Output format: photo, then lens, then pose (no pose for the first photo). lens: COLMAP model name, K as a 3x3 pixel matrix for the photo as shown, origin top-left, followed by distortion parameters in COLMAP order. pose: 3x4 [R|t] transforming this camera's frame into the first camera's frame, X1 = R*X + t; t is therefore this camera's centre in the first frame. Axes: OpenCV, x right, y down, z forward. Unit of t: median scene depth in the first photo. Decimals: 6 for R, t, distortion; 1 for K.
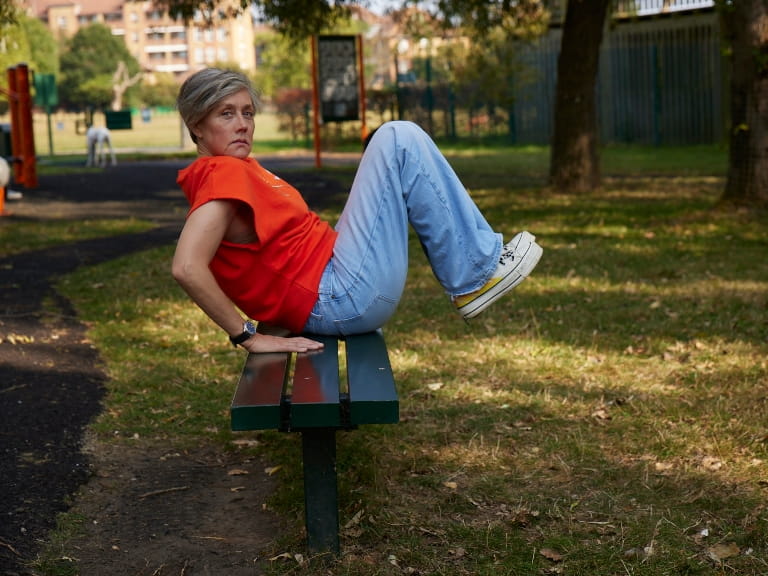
lens RADIAL K [[1523.6, 0, 371.7], [0, 1523.6, 288.2], [0, 0, 1]] dist [0.035030, 0.067309]
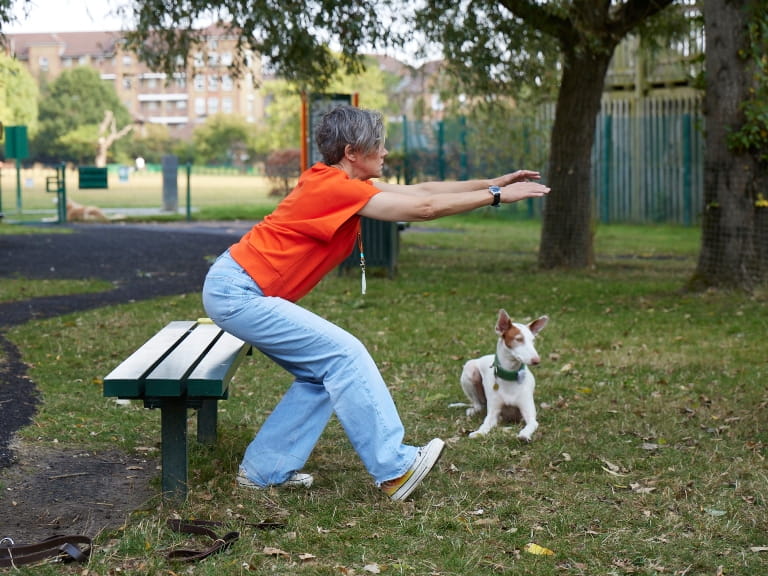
lens RADIAL K [[2221.3, 0, 384.0], [0, 2221.3, 288.0], [0, 0, 1]] dist [-0.040765, 0.192751]
pose [[0.997937, 0.034948, -0.053850, 0.072874], [-0.038416, 0.997159, -0.064786, 0.031042], [0.051433, 0.066721, 0.996445, -0.274988]]
